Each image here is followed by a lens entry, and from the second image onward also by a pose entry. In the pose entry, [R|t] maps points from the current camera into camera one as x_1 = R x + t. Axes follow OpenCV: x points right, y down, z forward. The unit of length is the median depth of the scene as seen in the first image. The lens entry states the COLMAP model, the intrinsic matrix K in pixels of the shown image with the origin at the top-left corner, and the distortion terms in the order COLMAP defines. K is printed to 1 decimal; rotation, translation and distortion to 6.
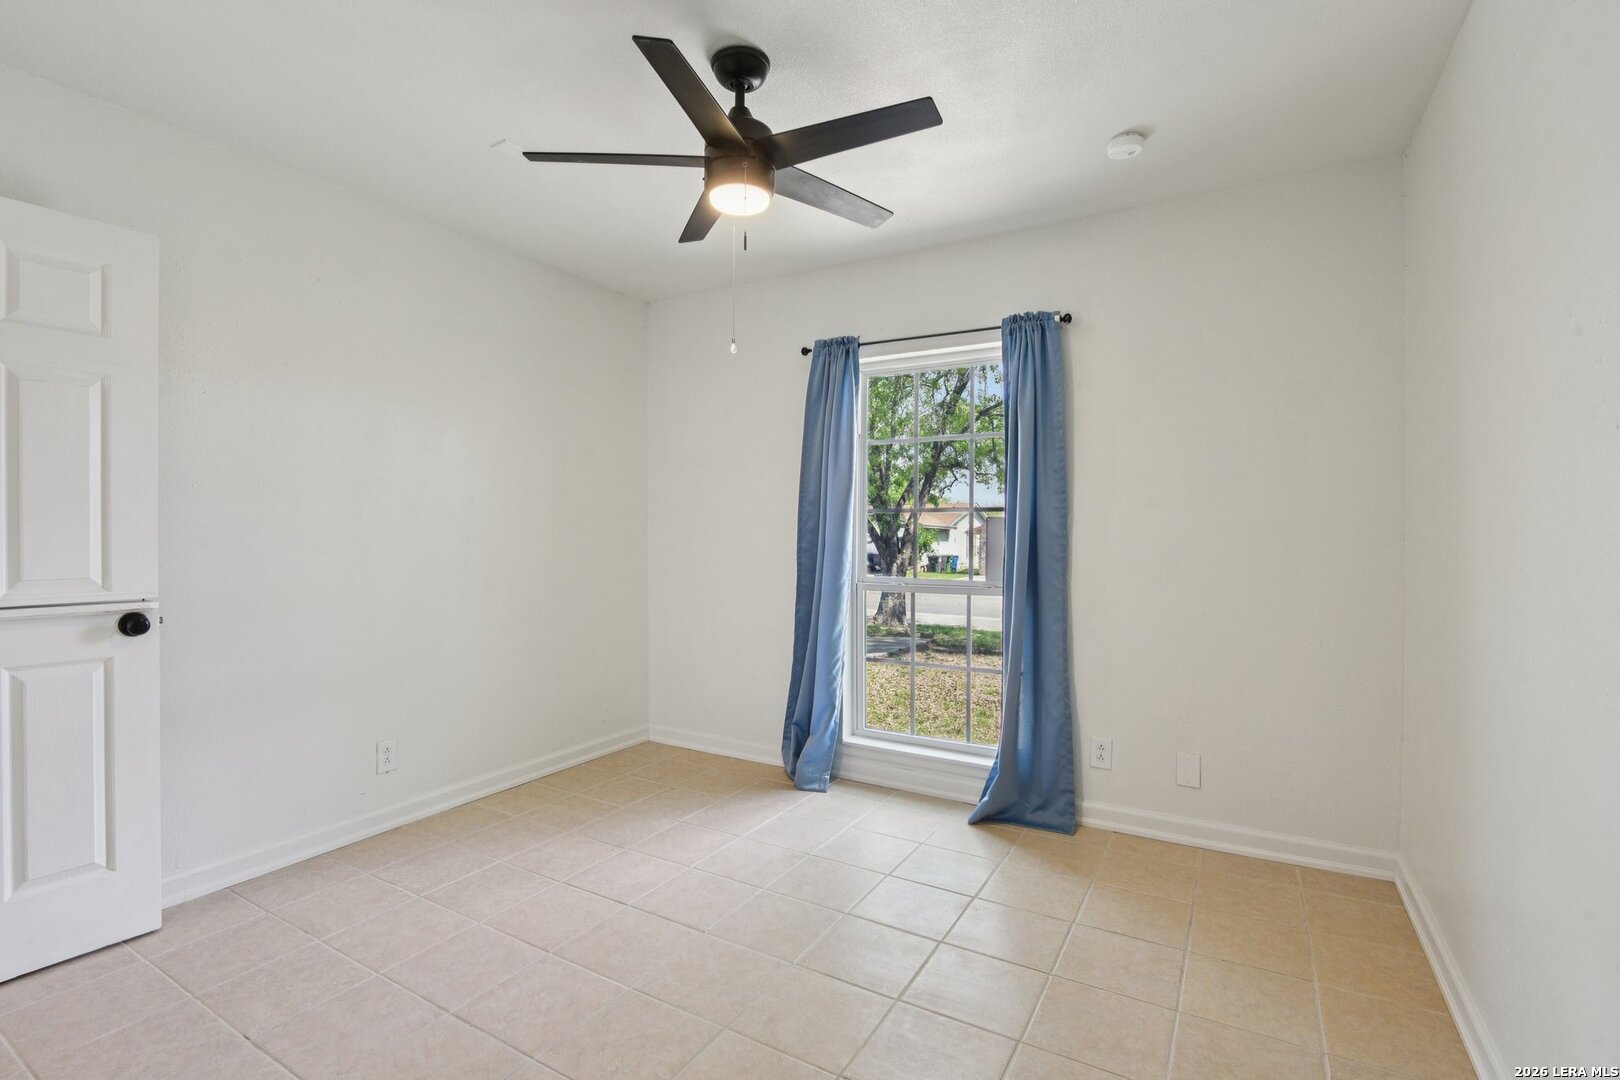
lens RADIAL K [[752.4, 0, 809.8], [0, 752.4, 543.1], [0, 0, 1]] dist [-0.005087, -0.001152]
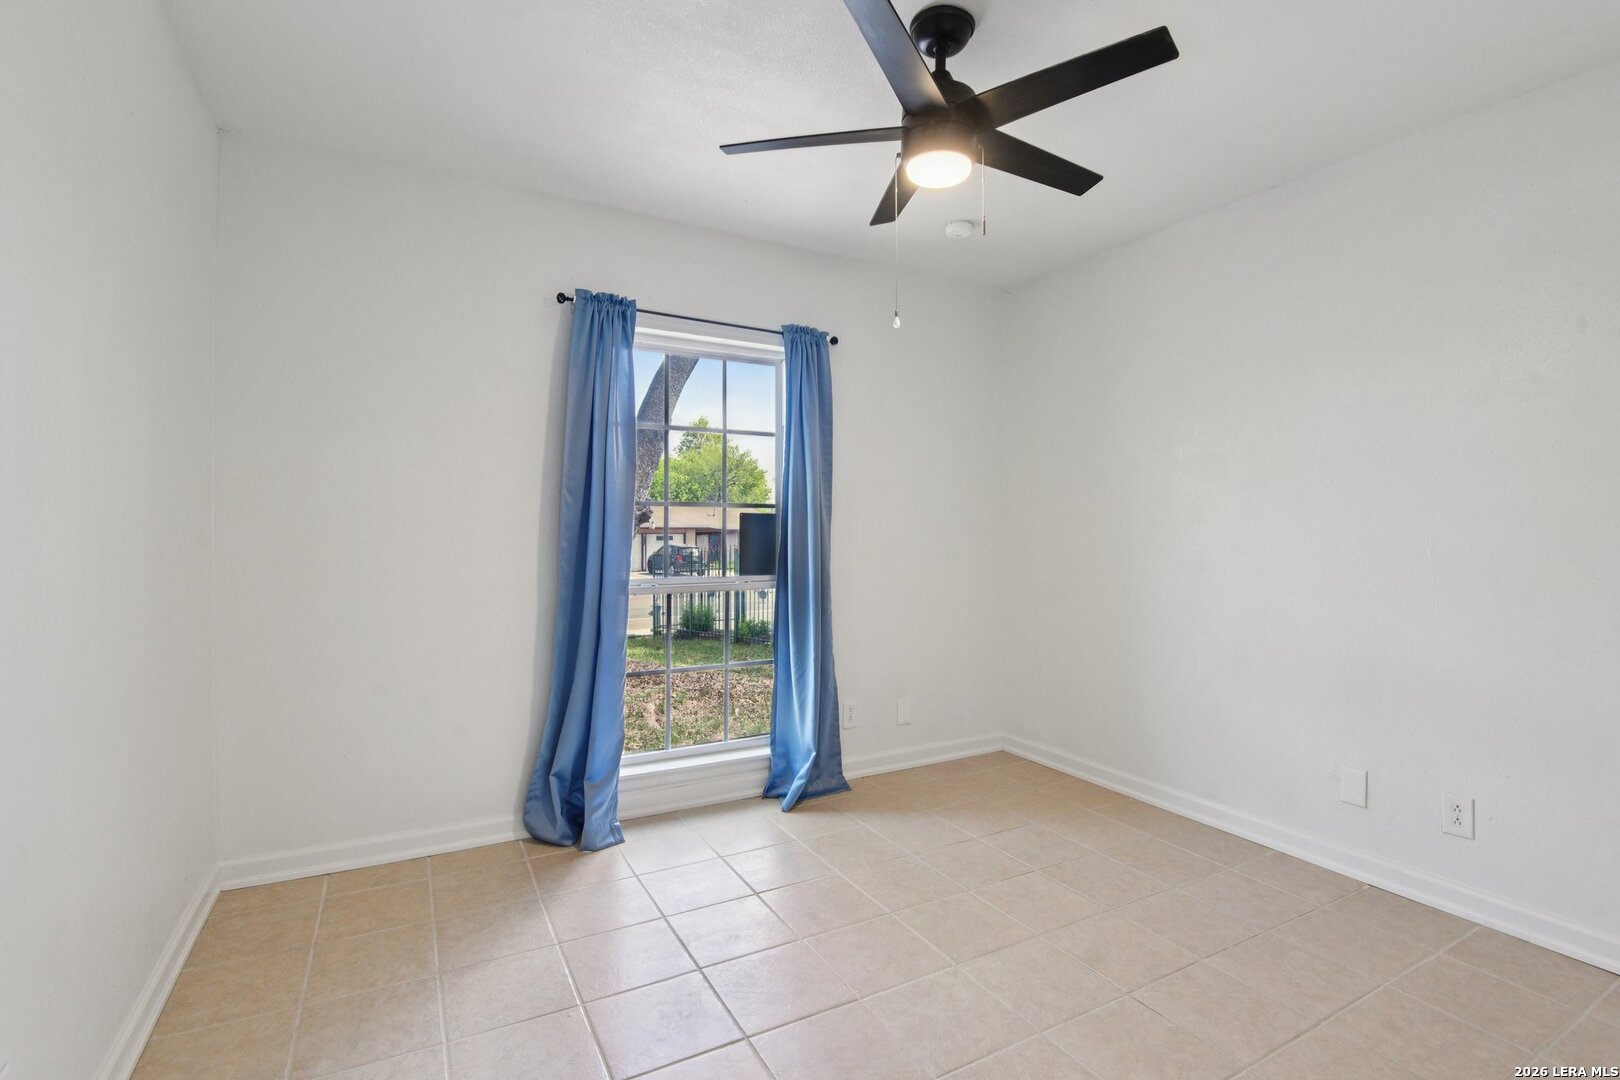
lens RADIAL K [[752.4, 0, 812.2], [0, 752.4, 534.9], [0, 0, 1]] dist [-0.005087, -0.001152]
pose [[0.510589, -0.007490, 0.859792, -0.588962], [0.011690, 0.999930, 0.001769, -0.005644], [-0.859745, 0.009148, 0.510641, 0.399890]]
